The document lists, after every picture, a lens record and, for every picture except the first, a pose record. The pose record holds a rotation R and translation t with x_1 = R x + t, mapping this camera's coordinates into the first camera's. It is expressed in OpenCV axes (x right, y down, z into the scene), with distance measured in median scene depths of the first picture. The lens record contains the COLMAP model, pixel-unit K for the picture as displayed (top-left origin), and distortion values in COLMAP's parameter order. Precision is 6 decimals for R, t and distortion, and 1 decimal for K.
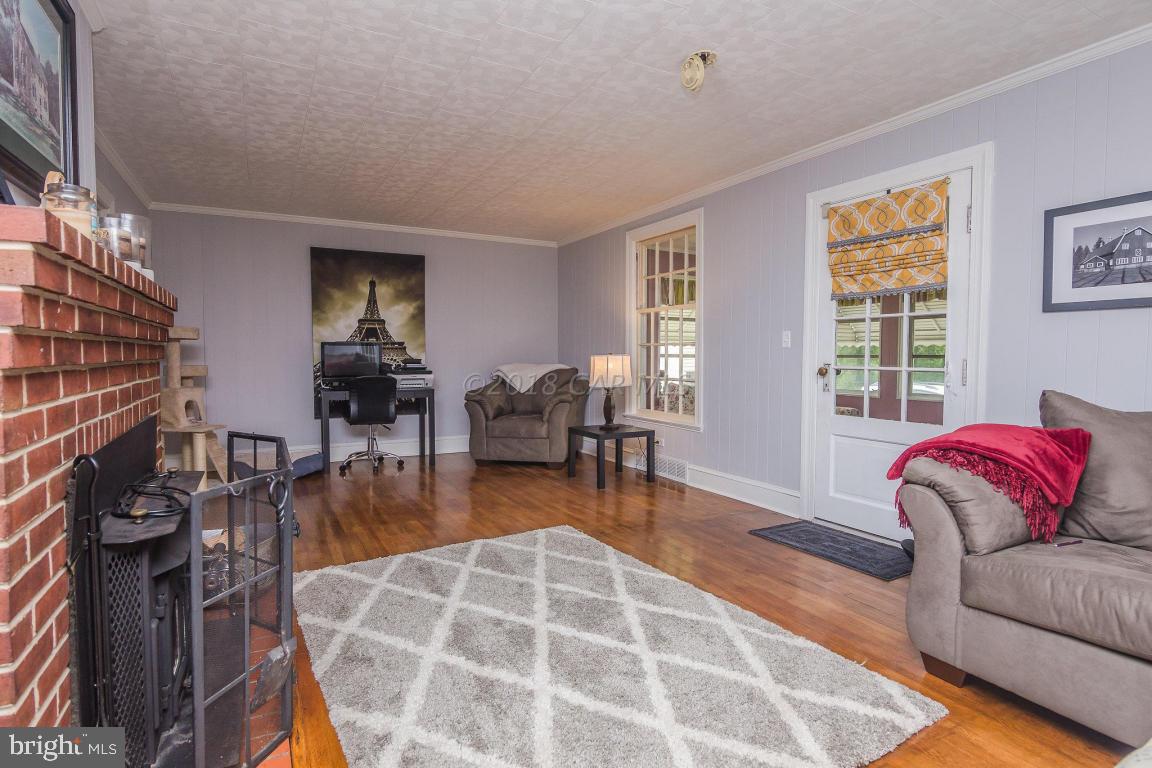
lens RADIAL K [[592.0, 0, 576.0], [0, 592.0, 384.0], [0, 0, 1]] dist [-0.017545, 0.001185]
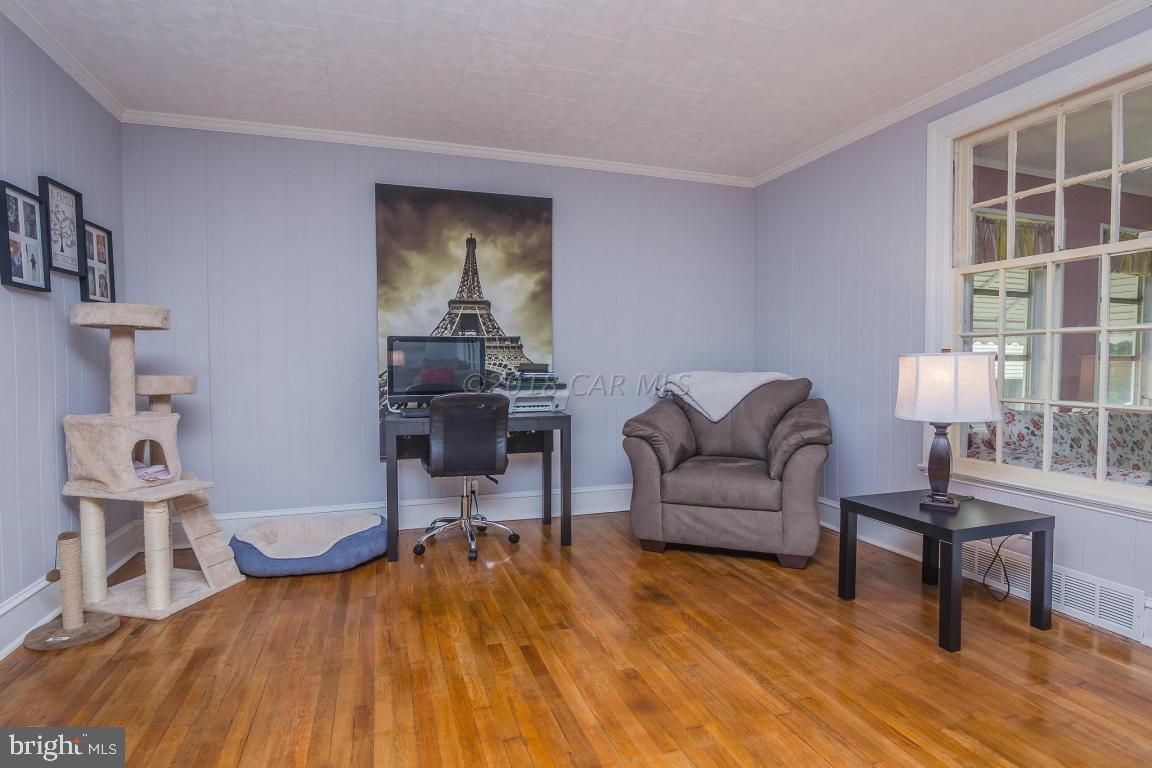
lens RADIAL K [[592.0, 0, 576.0], [0, 592.0, 384.0], [0, 0, 1]] dist [-0.017545, 0.001185]
pose [[0.985451, 0.002094, -0.169947, -0.155768], [-0.004327, 0.999909, -0.012770, -0.016921], [0.169905, 0.013320, 0.985370, 0.488531]]
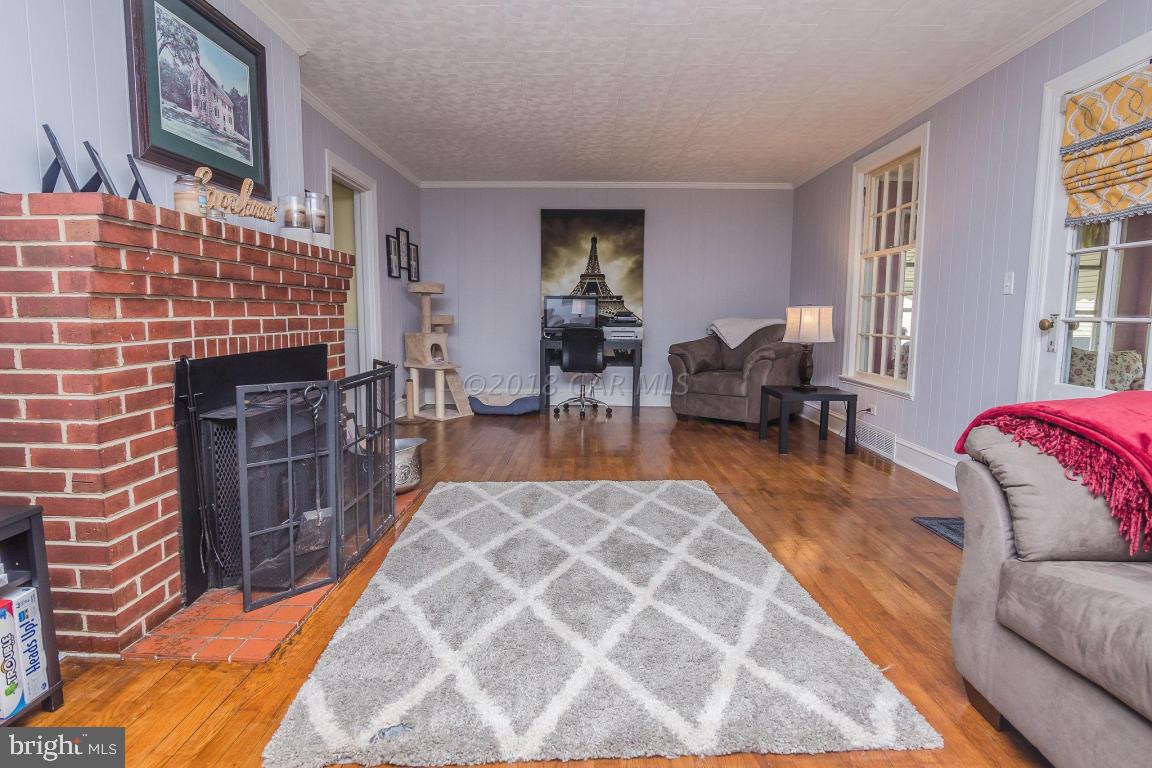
lens RADIAL K [[609.9, 0, 576.0], [0, 609.9, 384.0], [0, 0, 1]] dist [-0.014894, -0.000357]
pose [[0.871809, 0.060487, -0.486097, 0.205397], [-0.030502, 0.997124, 0.069372, 0.013811], [0.488895, -0.045652, 0.871147, 0.030007]]
